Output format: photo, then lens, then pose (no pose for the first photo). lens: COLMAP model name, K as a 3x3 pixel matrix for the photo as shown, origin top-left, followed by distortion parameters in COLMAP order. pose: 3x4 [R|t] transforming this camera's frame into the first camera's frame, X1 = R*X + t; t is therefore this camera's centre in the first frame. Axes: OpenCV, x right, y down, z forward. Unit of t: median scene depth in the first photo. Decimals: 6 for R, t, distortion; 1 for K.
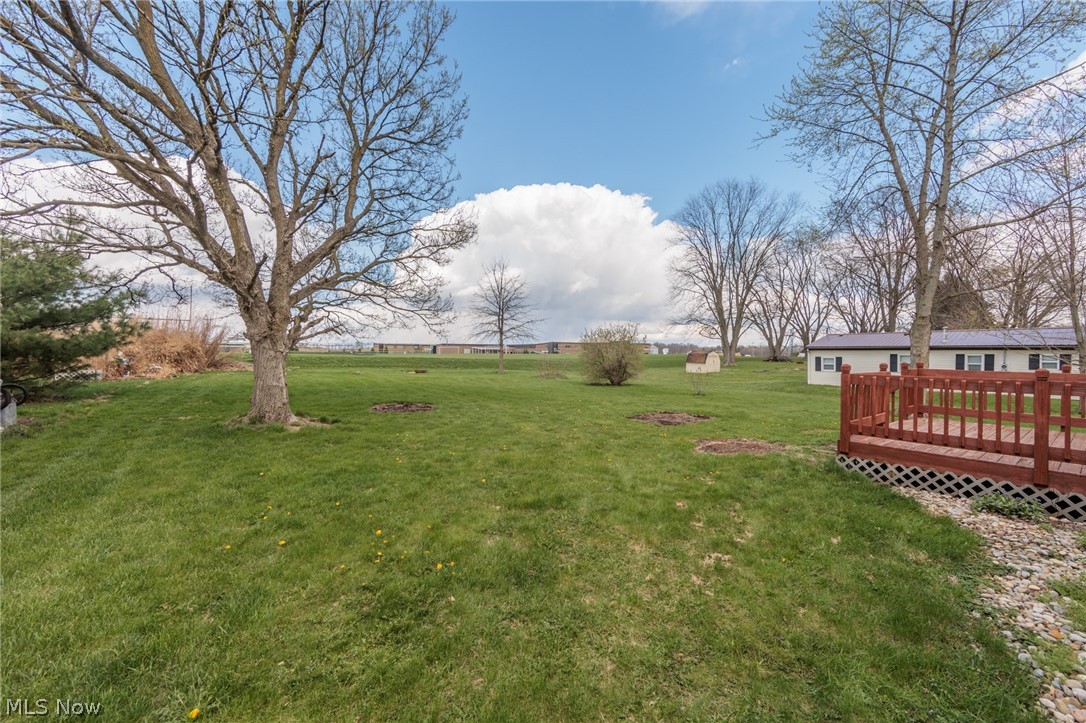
lens RADIAL K [[420.1, 0, 544.3], [0, 420.1, 358.0], [0, 0, 1]] dist [-0.001650, 0.000209]
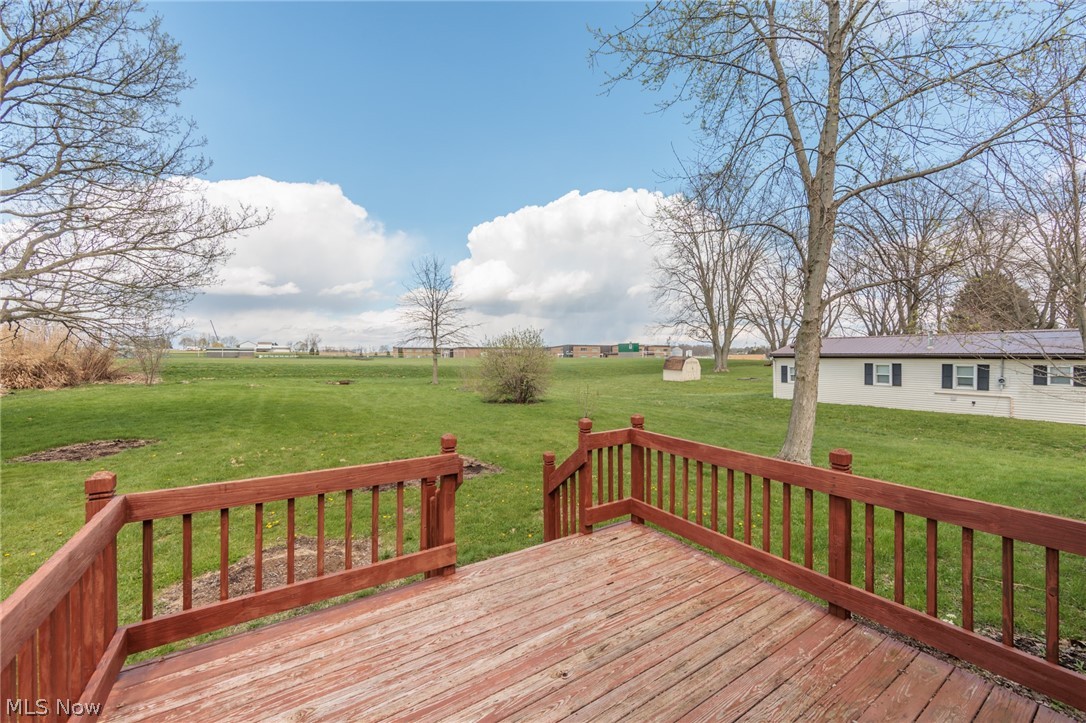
lens RADIAL K [[420.1, 0, 544.3], [0, 420.1, 358.0], [0, 0, 1]] dist [-0.001650, 0.000209]
pose [[0.998300, -0.004324, -0.058122, 0.111993], [0.003992, 0.999975, -0.005827, -0.007848], [0.058145, 0.005585, 0.998293, 0.065728]]
